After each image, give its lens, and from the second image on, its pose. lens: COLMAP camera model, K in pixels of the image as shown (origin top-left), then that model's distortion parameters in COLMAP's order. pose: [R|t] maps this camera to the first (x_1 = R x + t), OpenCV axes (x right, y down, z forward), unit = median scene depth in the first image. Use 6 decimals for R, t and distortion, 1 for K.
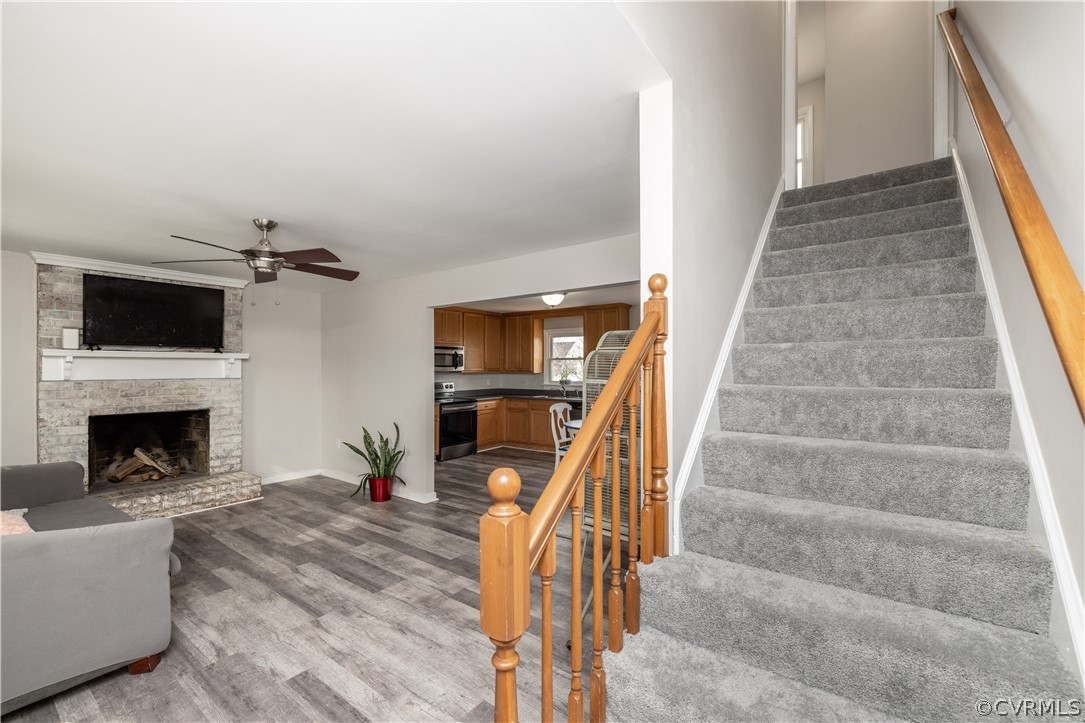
lens RADIAL K [[457.4, 0, 535.4], [0, 457.4, 365.4], [0, 0, 1]] dist [-0.003313, -0.000394]
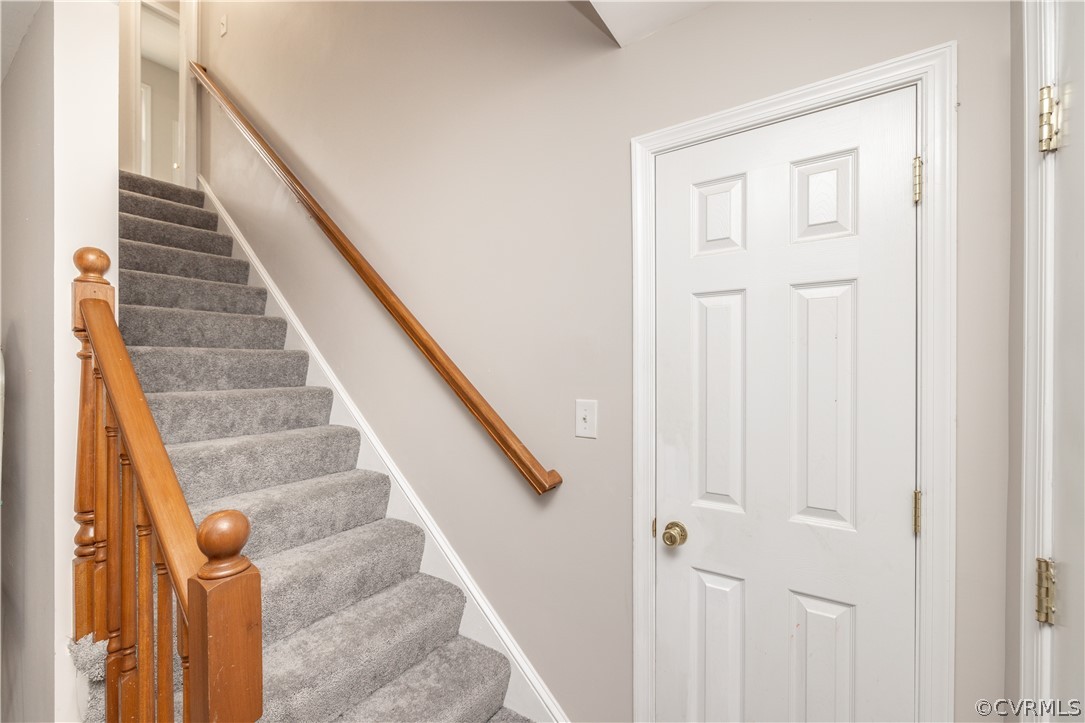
lens RADIAL K [[457.4, 0, 542.5], [0, 457.4, 368.0], [0, 0, 1]] dist [-0.003313, -0.000394]
pose [[-0.065950, 0.000219, 0.997823, -0.508860], [0.000074, 1.000000, -0.000215, -0.006485], [-0.997823, 0.000059, -0.065950, 0.323925]]
